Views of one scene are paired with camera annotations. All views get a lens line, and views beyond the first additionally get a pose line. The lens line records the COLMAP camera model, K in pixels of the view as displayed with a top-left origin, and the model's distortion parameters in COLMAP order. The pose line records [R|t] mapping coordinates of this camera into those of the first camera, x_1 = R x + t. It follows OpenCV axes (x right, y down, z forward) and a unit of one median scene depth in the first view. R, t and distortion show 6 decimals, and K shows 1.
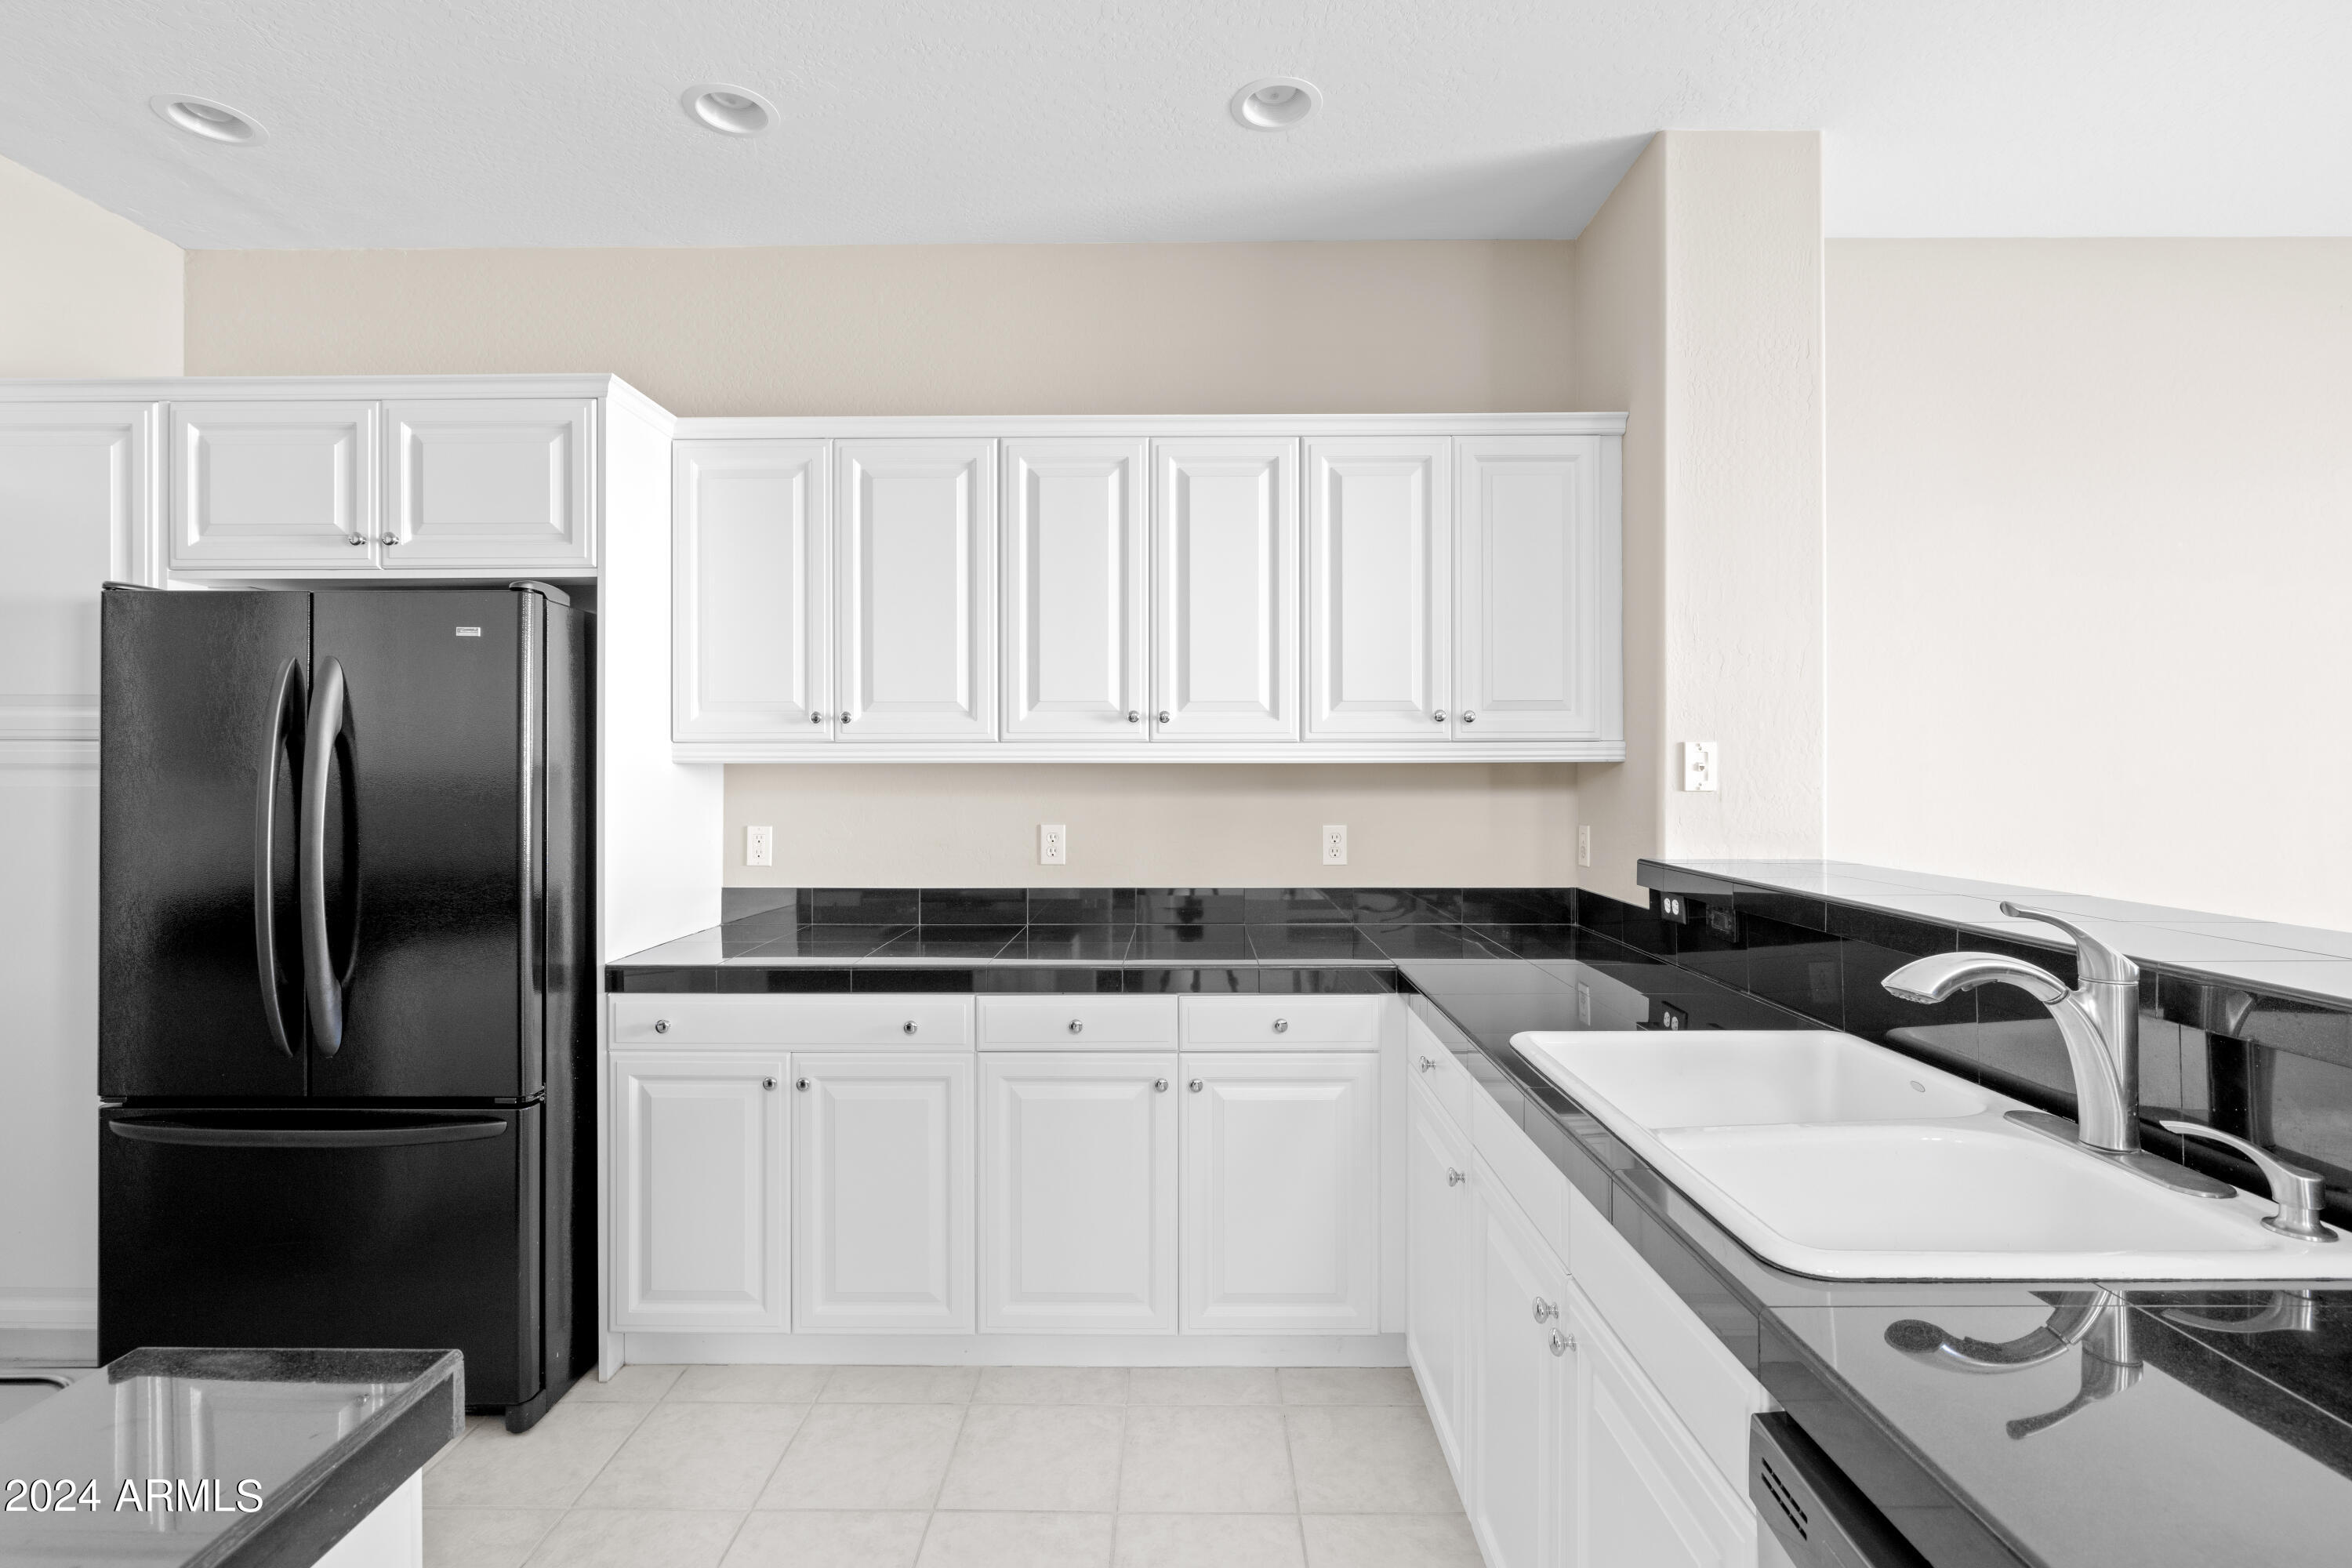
lens RADIAL K [[1050.0, 0, 1168.2], [0, 1050.0, 768.3], [0, 0, 1]] dist [-0.007015, 0.001901]
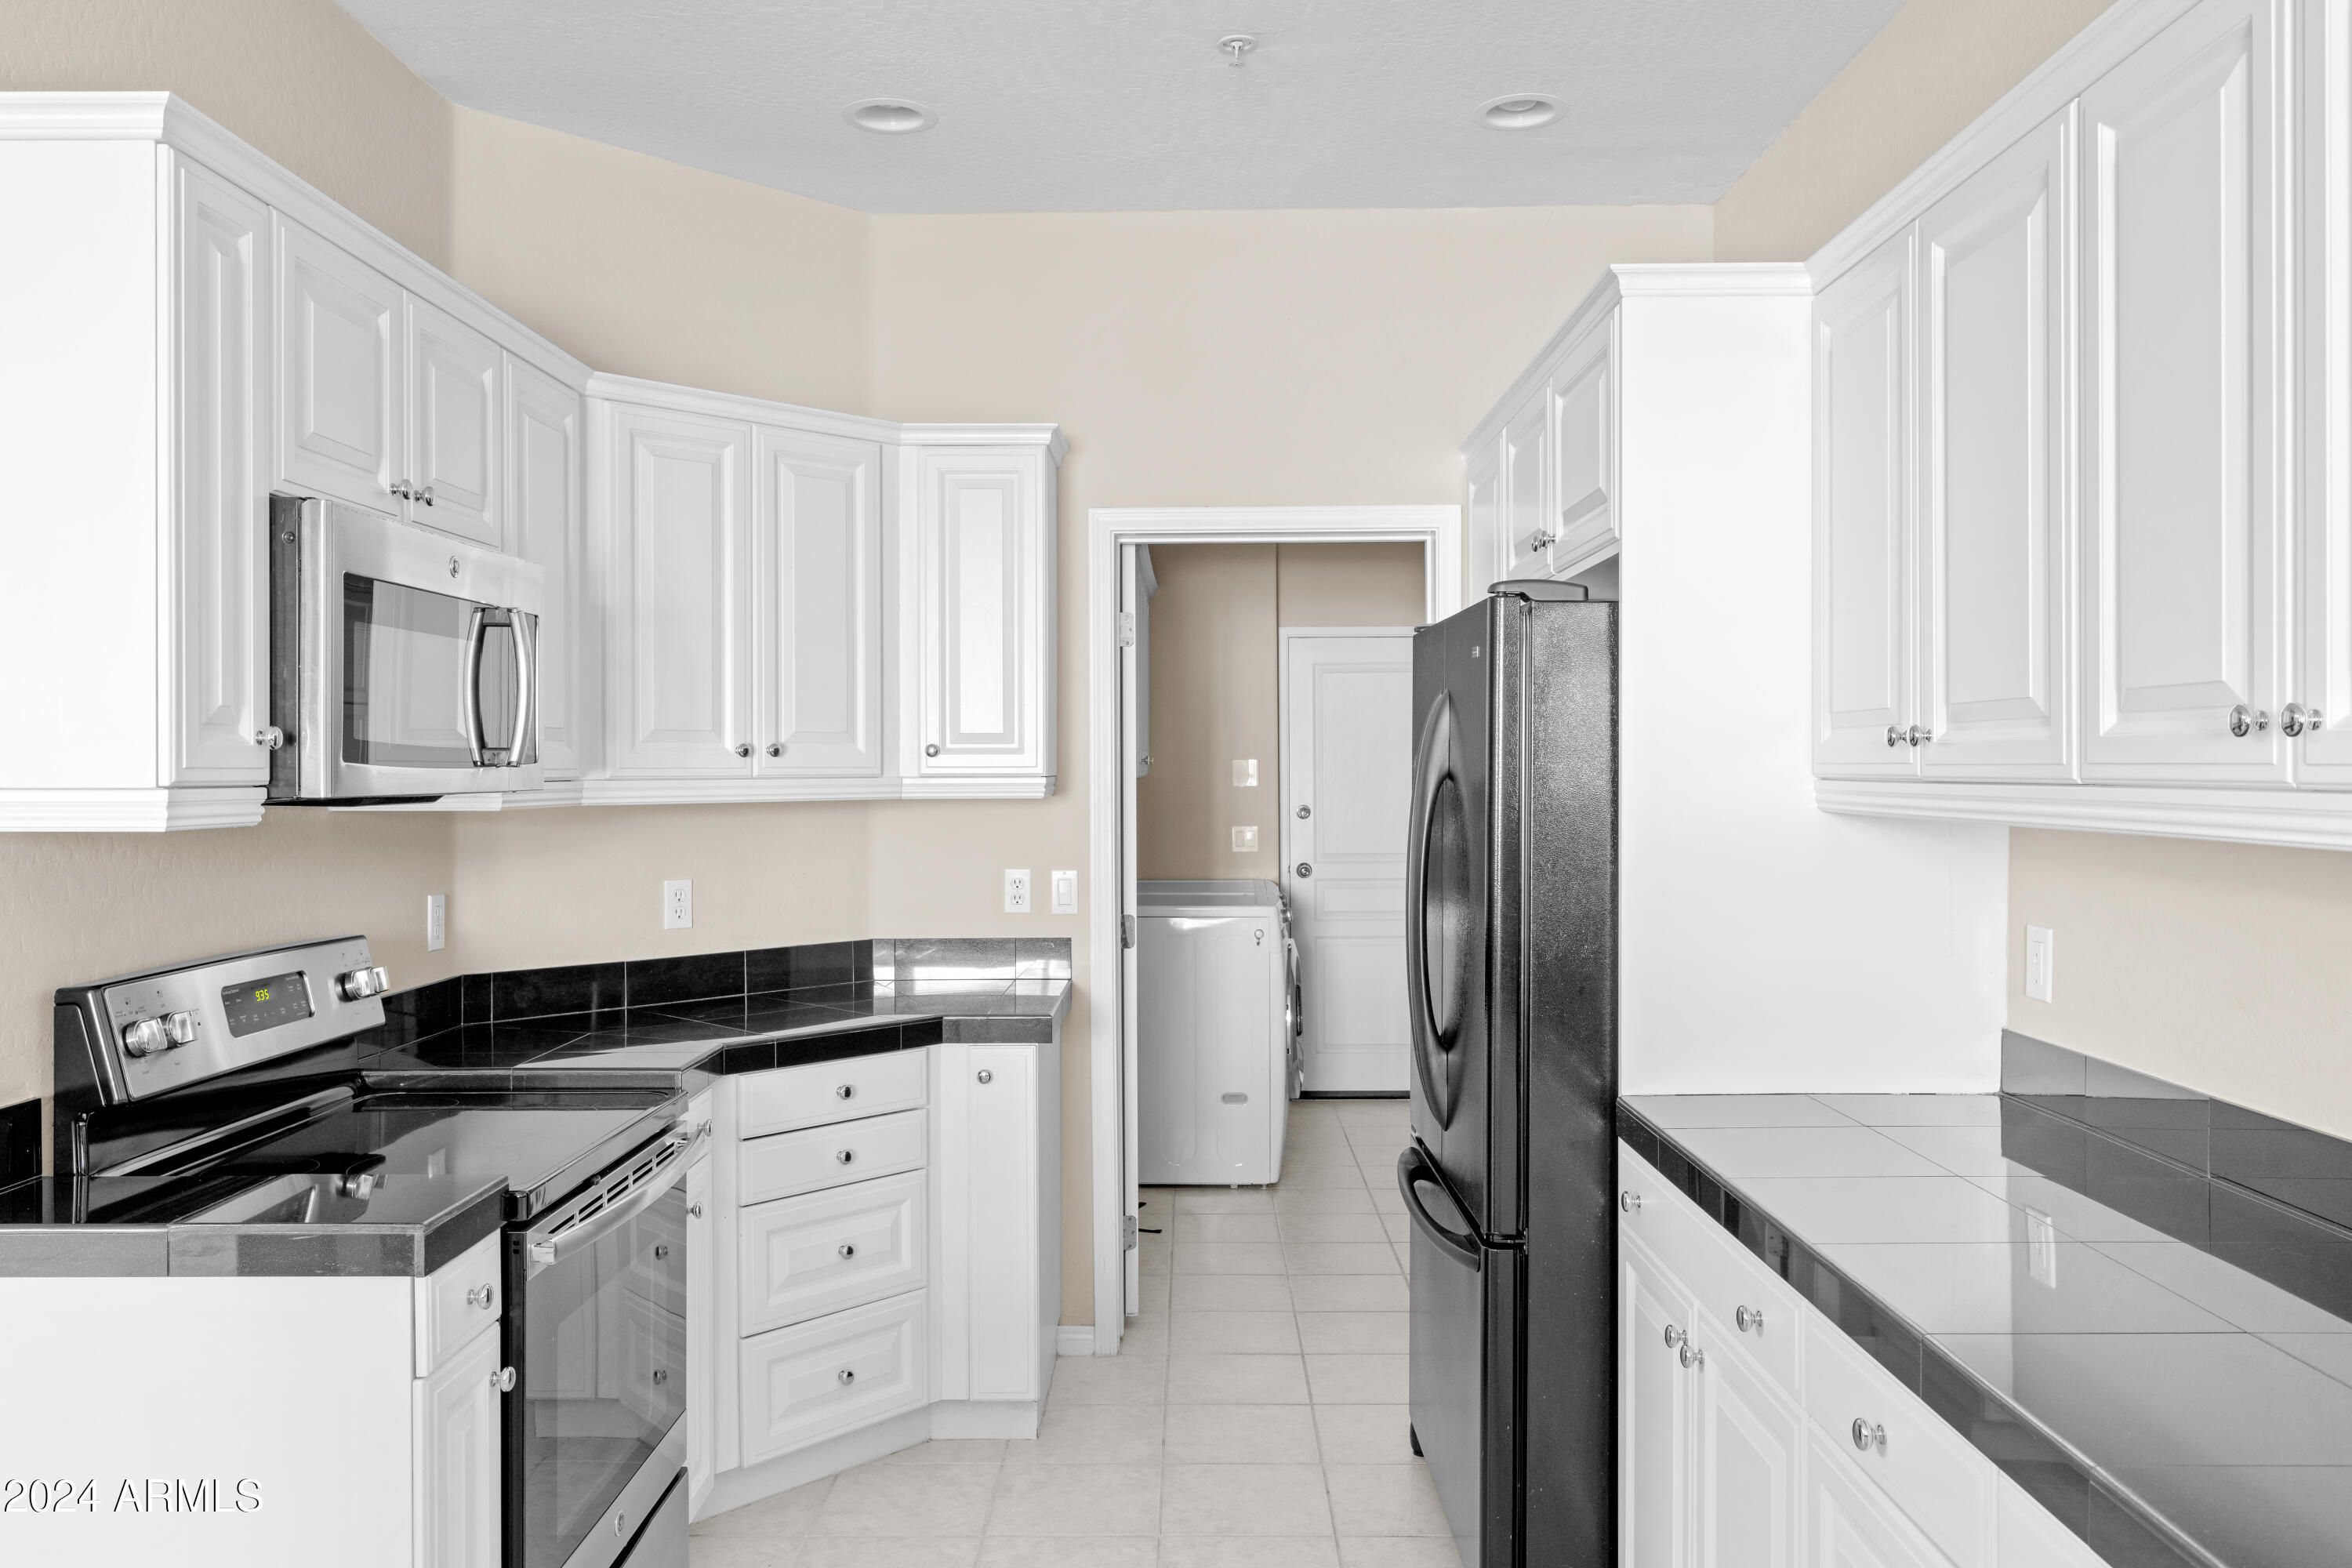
lens RADIAL K [[1755.0, 0, 1185.7], [0, 1755.0, 784.4], [0, 0, 1]] dist [-0.031015, 0.002723]
pose [[0.005324, 0.011182, -0.999923, 0.576697], [0.002042, 0.999935, 0.011193, -0.033765], [0.999984, -0.002101, 0.005301, 0.626946]]
